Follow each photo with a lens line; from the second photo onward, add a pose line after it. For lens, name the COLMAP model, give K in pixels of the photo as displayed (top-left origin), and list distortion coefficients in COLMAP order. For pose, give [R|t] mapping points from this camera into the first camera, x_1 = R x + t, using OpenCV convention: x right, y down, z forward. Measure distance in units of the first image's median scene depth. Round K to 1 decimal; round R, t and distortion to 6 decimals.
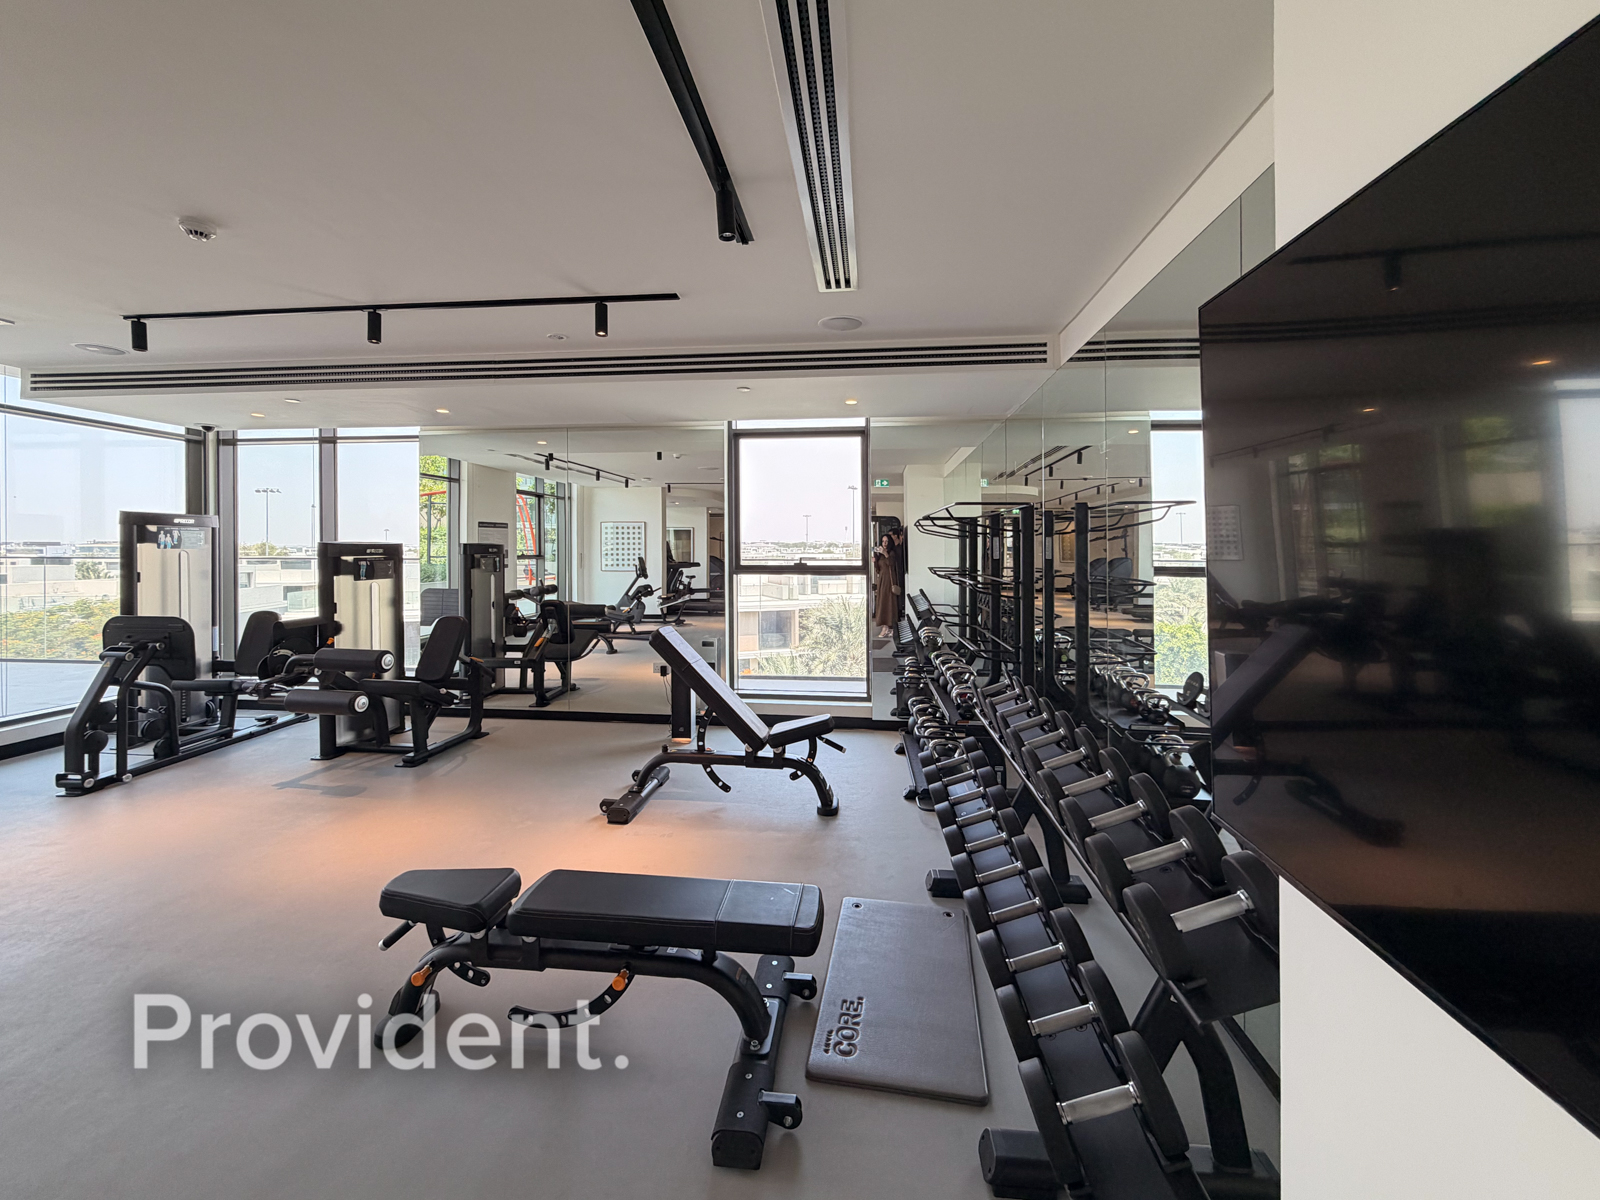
lens RADIAL K [[641.6, 0, 803.4], [0, 641.6, 549.7], [0, 0, 1]] dist [0.005513, -0.000133]
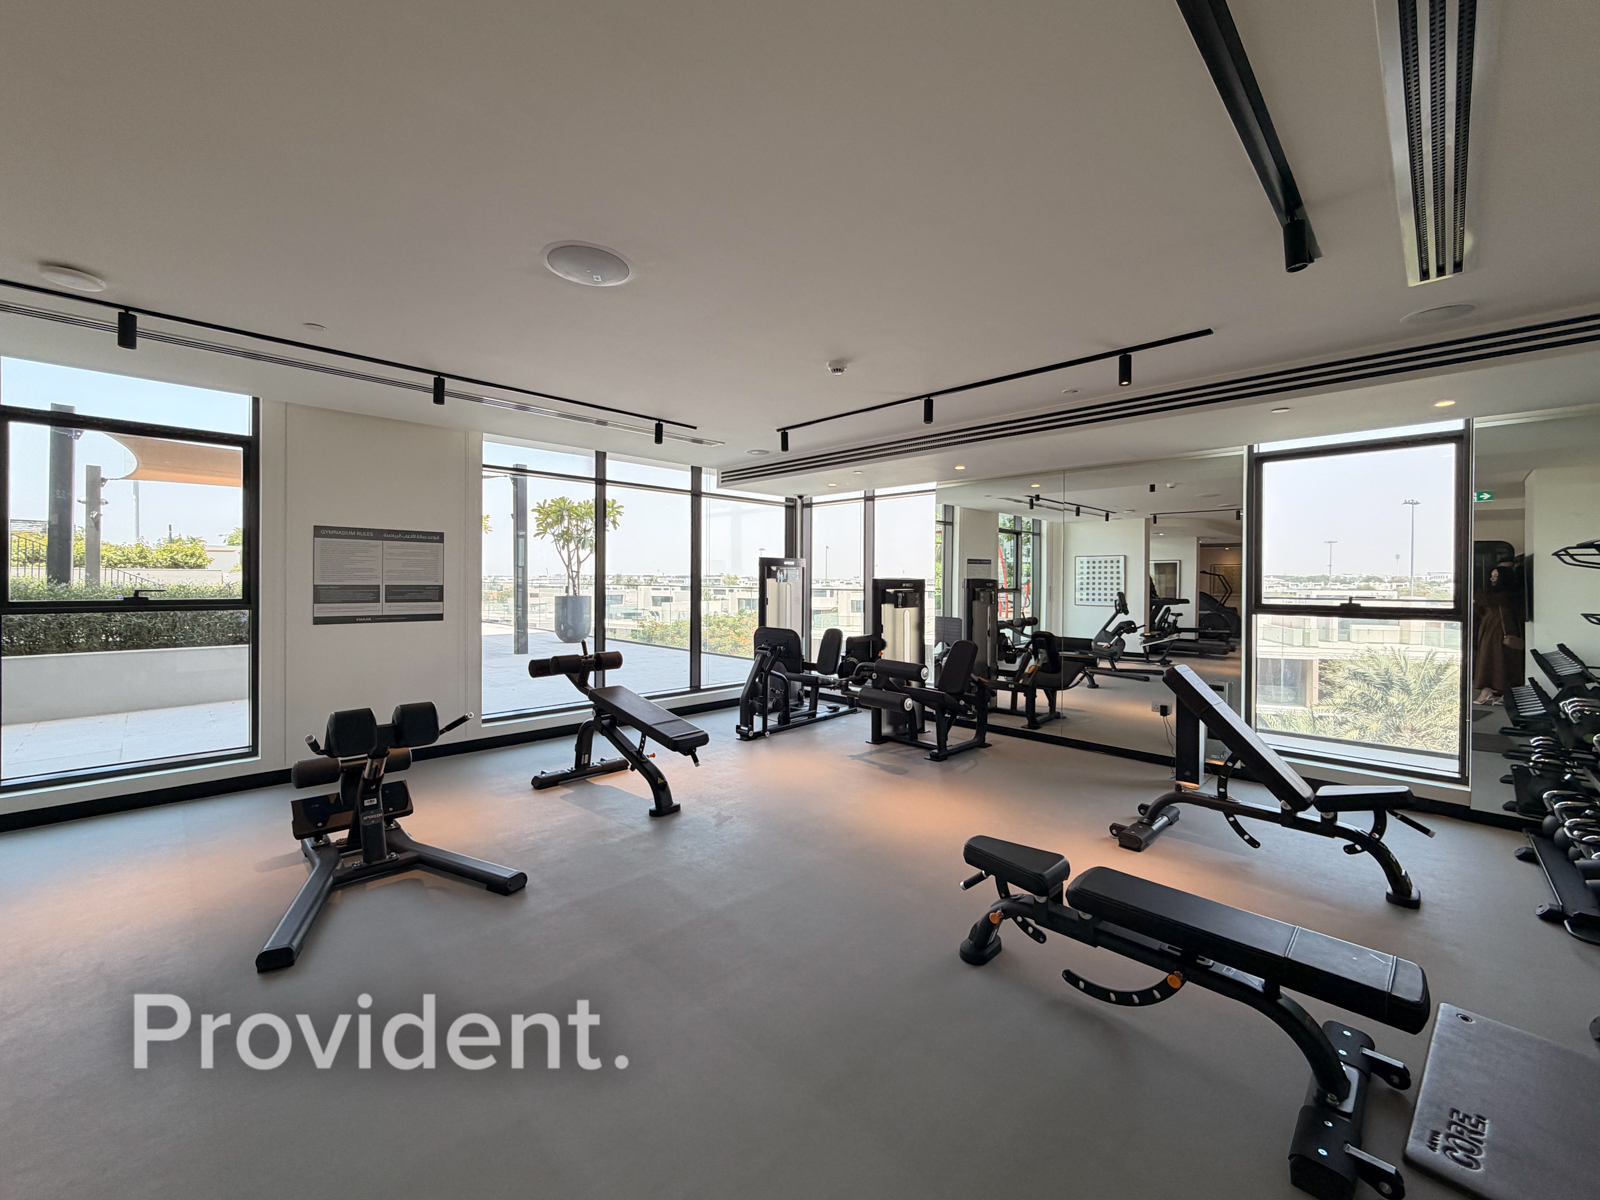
lens RADIAL K [[641.6, 0, 809.5], [0, 641.6, 589.5], [0, 0, 1]] dist [0.005513, -0.000133]
pose [[0.785291, 0.012870, -0.618993, -0.044191], [-0.006021, 0.999895, 0.013152, -0.005179], [0.619097, -0.006601, 0.785287, -0.111791]]
